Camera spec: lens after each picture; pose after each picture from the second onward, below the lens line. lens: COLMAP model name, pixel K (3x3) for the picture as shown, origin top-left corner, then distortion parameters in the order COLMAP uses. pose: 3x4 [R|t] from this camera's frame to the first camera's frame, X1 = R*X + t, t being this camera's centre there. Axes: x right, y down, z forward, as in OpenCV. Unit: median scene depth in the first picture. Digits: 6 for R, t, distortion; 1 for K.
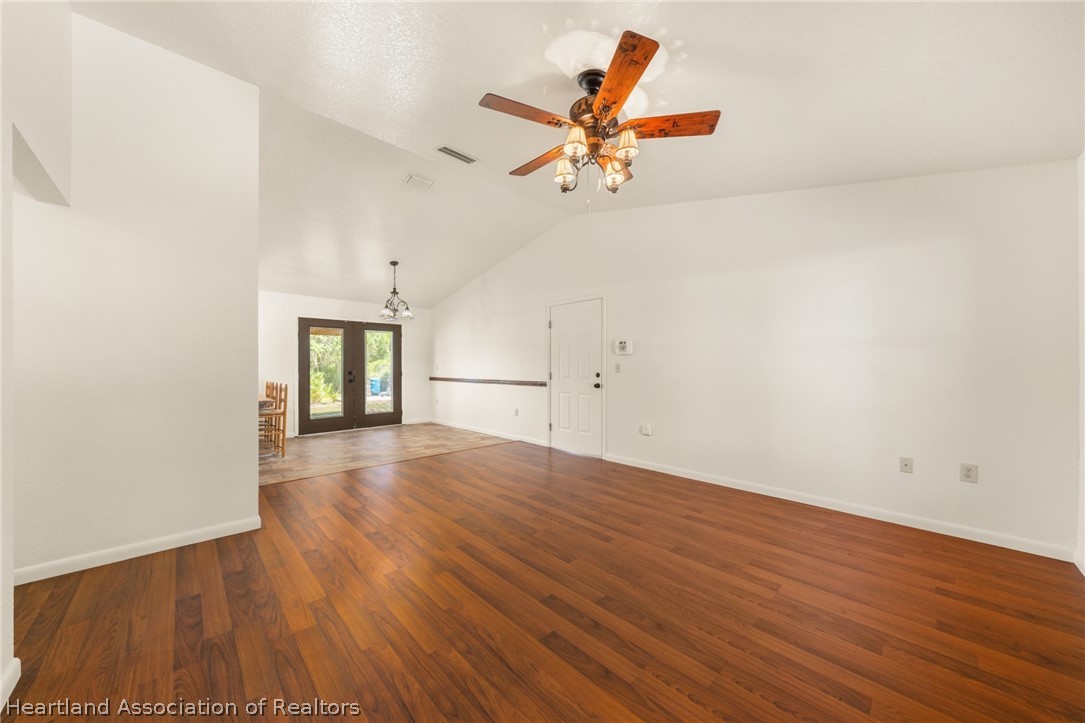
lens RADIAL K [[376.5, 0, 533.5], [0, 376.5, 366.9], [0, 0, 1]] dist [-0.006606, -0.000057]
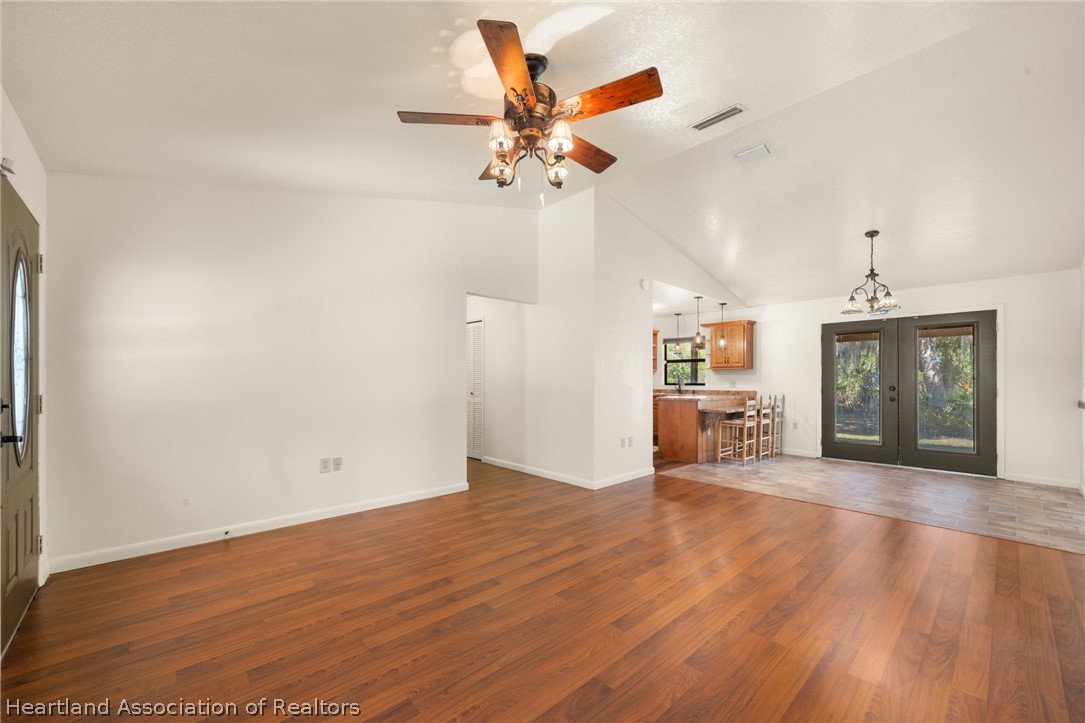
lens RADIAL K [[429.5, 0, 538.0], [0, 429.5, 379.2], [0, 0, 1]] dist [-0.001086, -0.000078]
pose [[-0.013319, 0.000574, -0.999911, 0.588466], [-0.003278, 0.999994, 0.000618, -0.000100], [0.999906, 0.003286, -0.013317, 0.502579]]
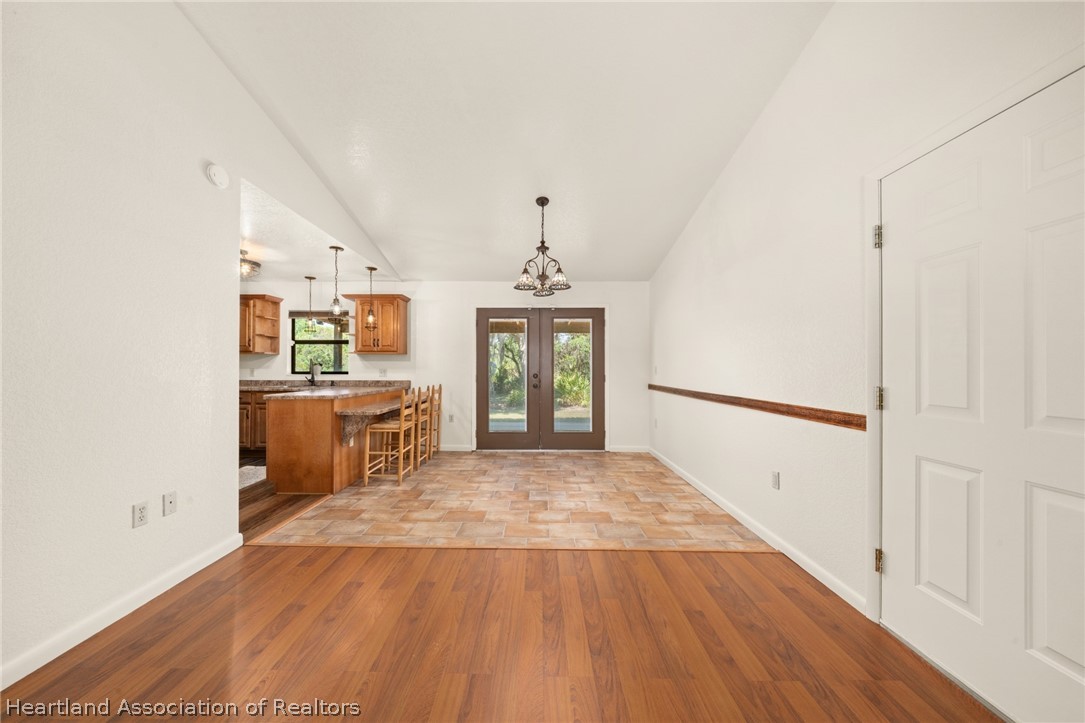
lens RADIAL K [[376.5, 0, 533.5], [0, 376.5, 366.9], [0, 0, 1]] dist [-0.006606, -0.000057]
pose [[0.719524, 0.002452, -0.694464, 0.066597], [-0.005851, 0.999980, -0.002532, -0.000022], [0.694443, 0.005885, 0.719523, 0.716008]]
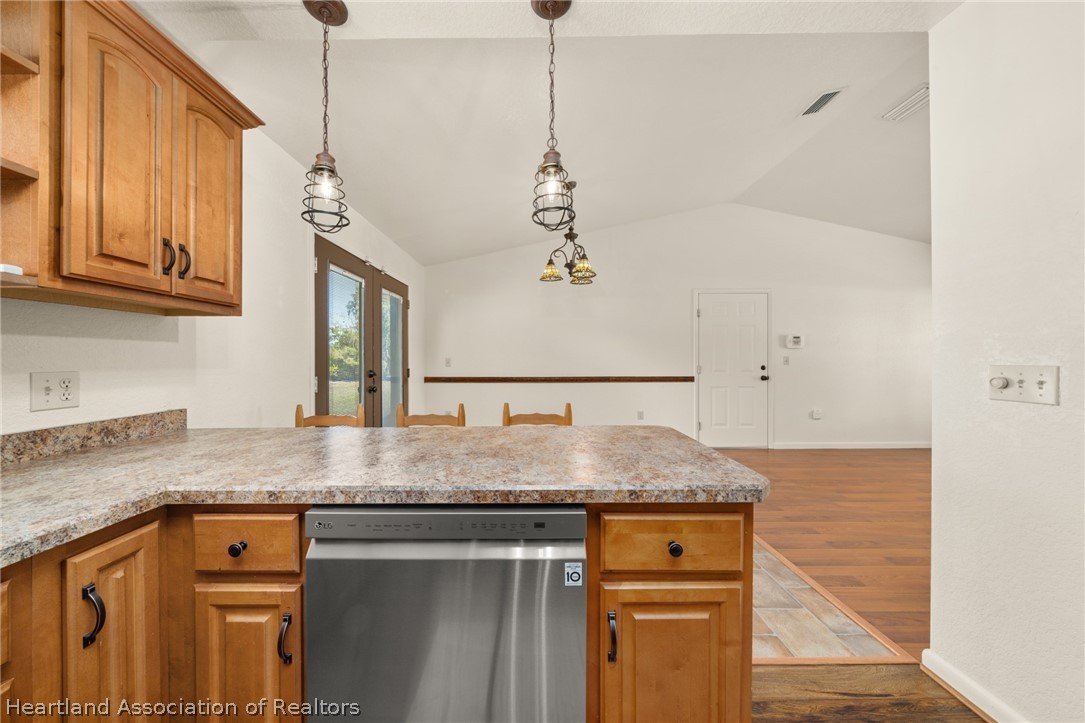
lens RADIAL K [[371.3, 0, 532.2], [0, 371.3, 360.1], [0, 0, 1]] dist [-0.006660, -0.000012]
pose [[0.686348, -0.002182, 0.727270, -1.101650], [0.002322, 0.999997, 0.000810, -0.001551], [-0.727269, 0.001133, 0.686351, 0.846234]]
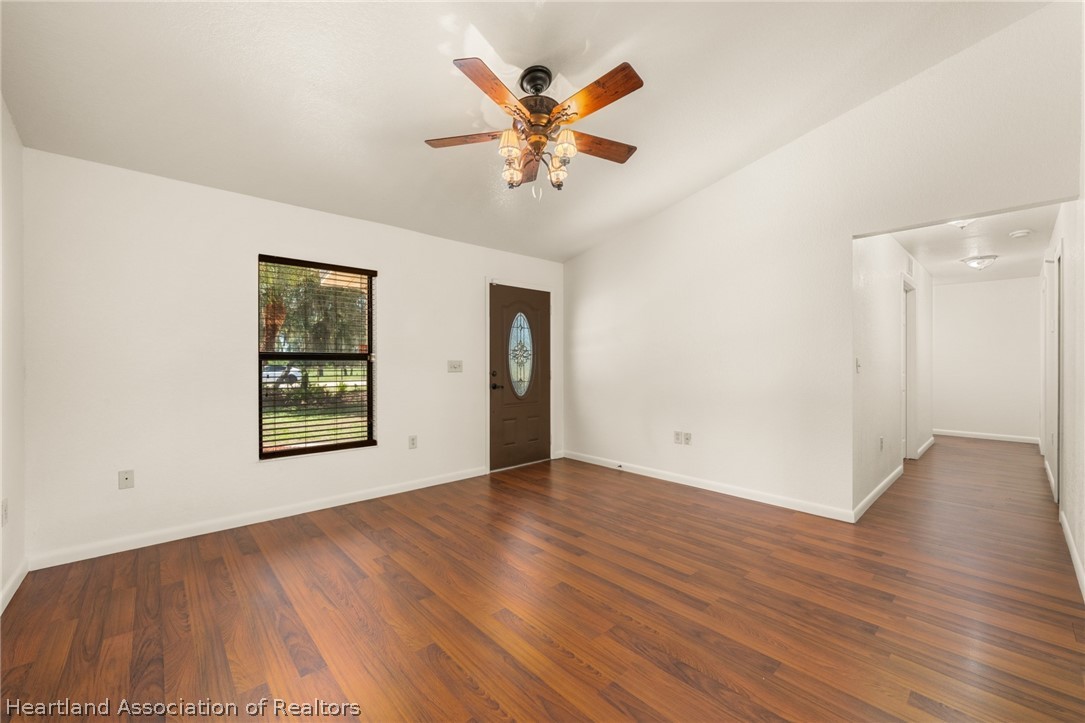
lens RADIAL K [[429.0, 0, 530.5], [0, 429.0, 363.8], [0, 0, 1]] dist [-0.001460, -0.000175]
pose [[-0.999502, 0.003794, 0.031324, 0.070080], [0.003927, 0.999984, 0.004172, -0.001909], [-0.031308, 0.004293, -0.999501, 1.048302]]
